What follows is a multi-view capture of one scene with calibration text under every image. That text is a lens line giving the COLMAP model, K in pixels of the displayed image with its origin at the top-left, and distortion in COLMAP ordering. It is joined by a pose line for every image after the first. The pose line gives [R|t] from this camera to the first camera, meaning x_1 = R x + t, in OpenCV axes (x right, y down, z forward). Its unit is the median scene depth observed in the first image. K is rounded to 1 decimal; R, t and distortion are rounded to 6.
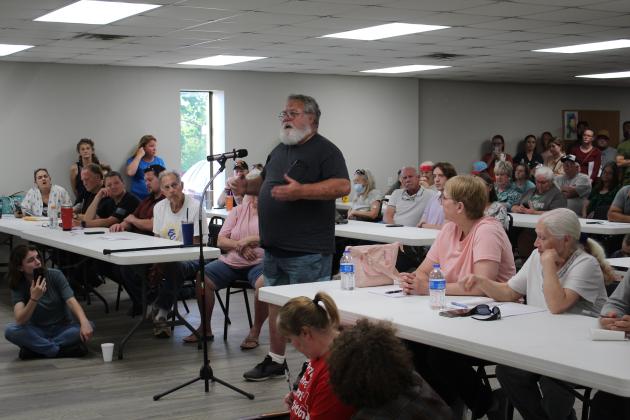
lens RADIAL K [[1026.9, 0, 315.0], [0, 1026.9, 210.0], [0, 0, 1]] dist [-0.001105, 0.015053]
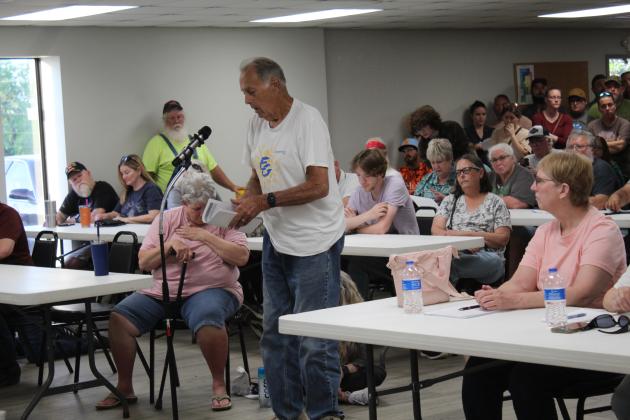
lens RADIAL K [[1518.2, 0, 315.0], [0, 1518.2, 210.0], [0, 0, 1]] dist [0.087014, -0.101889]
pose [[0.986370, -0.055490, 0.154903, -0.109731], [0.056720, 0.998384, -0.003527, 0.001756], [-0.154457, 0.012265, 0.987923, -0.056137]]
